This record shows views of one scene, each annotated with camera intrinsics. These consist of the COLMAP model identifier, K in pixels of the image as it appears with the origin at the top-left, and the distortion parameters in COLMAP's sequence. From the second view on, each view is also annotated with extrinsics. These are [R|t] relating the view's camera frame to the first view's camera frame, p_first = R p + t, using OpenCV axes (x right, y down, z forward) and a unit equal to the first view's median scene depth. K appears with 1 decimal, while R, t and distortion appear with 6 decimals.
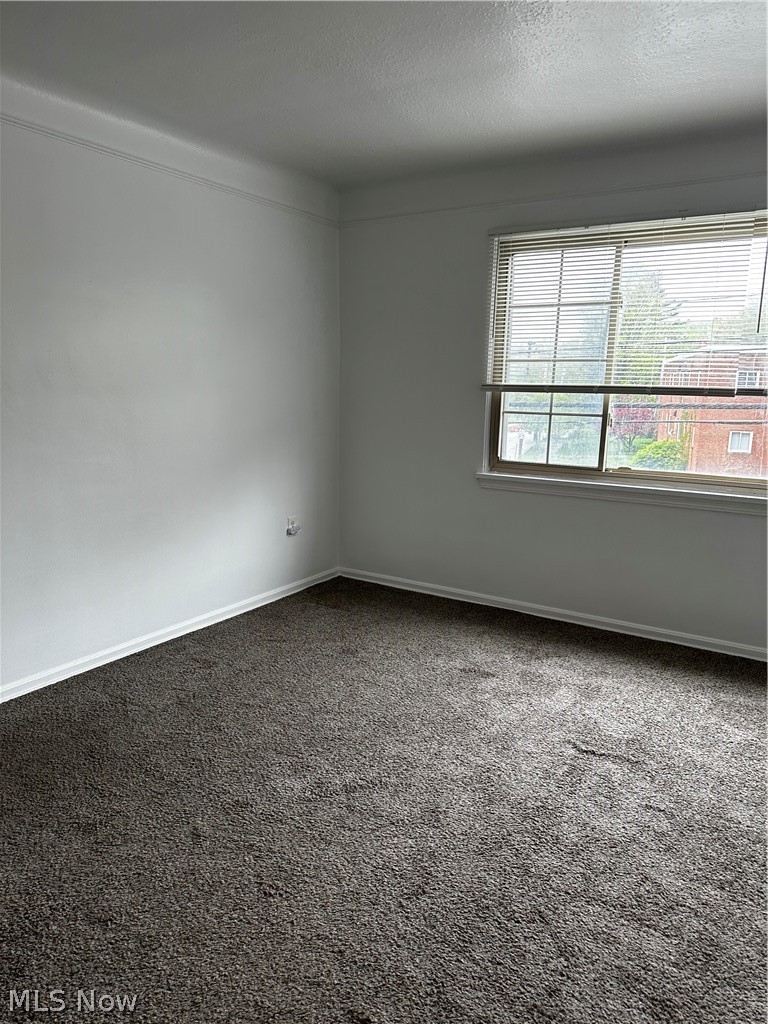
lens RADIAL K [[715.5, 0, 384.0], [0, 715.5, 497.8], [0, 0, 1]] dist [0.103285, -0.169633]
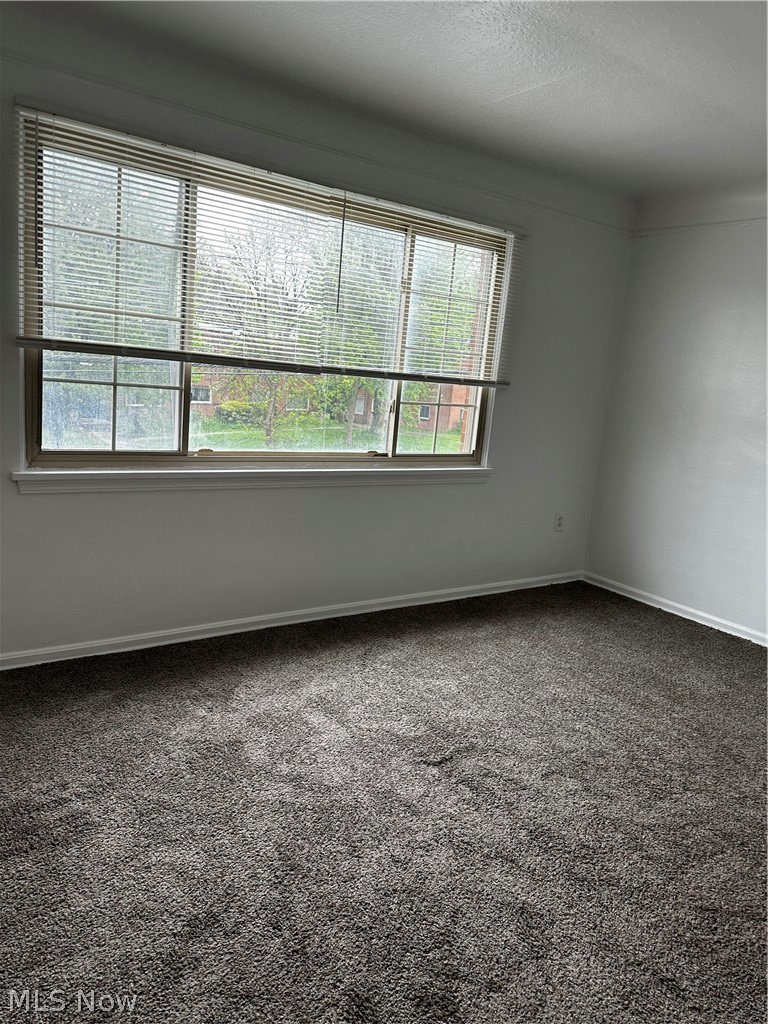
lens RADIAL K [[715.5, 0, 384.0], [0, 715.5, 497.8], [0, 0, 1]] dist [0.103285, -0.169633]
pose [[0.362539, -0.149503, 0.919899, -0.395277], [0.066023, 0.988689, 0.134663, -0.087524], [-0.929627, 0.011914, 0.368309, 0.494109]]
